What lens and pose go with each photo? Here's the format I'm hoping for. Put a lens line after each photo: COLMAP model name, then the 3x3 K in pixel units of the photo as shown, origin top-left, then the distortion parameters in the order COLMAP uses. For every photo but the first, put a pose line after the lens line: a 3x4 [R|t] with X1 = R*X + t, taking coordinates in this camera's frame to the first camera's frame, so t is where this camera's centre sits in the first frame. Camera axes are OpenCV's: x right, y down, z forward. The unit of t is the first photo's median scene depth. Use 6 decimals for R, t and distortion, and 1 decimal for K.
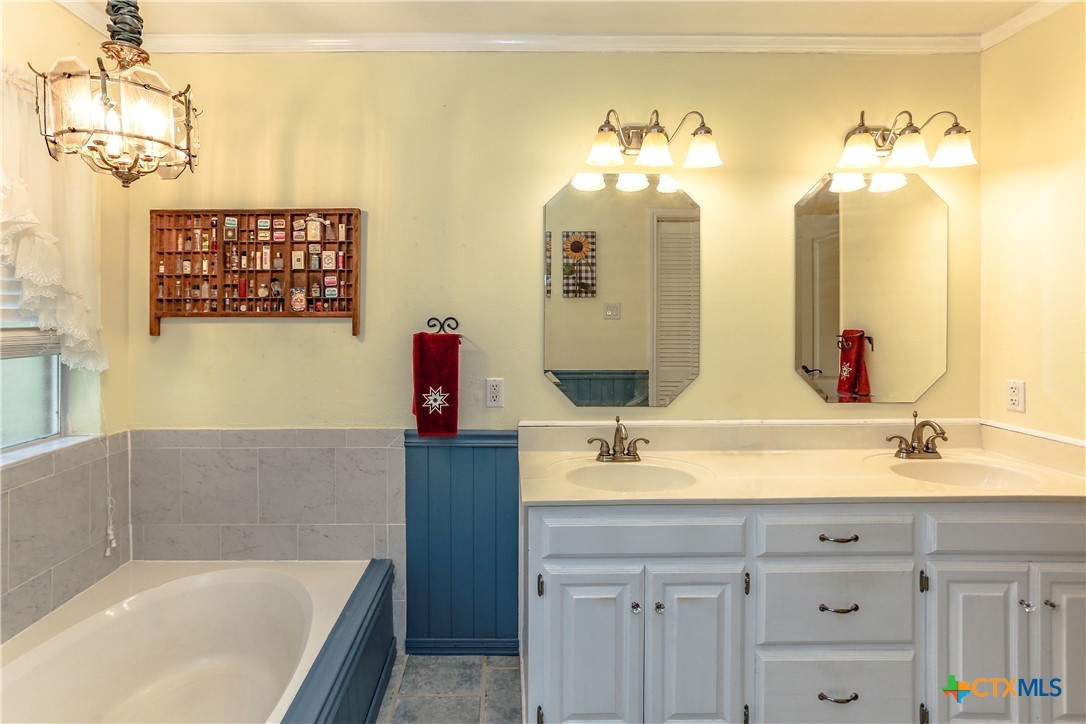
lens RADIAL K [[524.3, 0, 540.7], [0, 524.3, 308.9], [0, 0, 1]] dist [-0.027970, 0.000078]
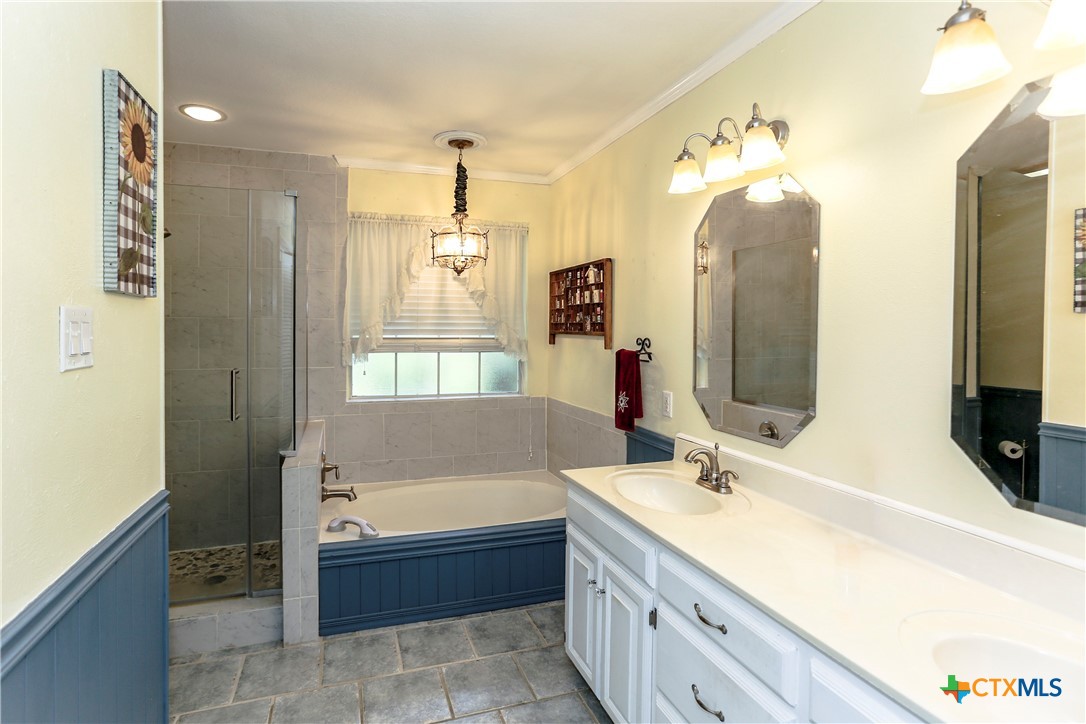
lens RADIAL K [[552.5, 0, 537.9], [0, 552.5, 339.2], [0, 0, 1]] dist [-0.048566, 0.028354]
pose [[0.310141, 0.023238, -0.950406, 0.997729], [-0.000876, 0.999708, 0.024157, -0.011512], [0.950690, -0.006660, 0.310071, 0.368396]]
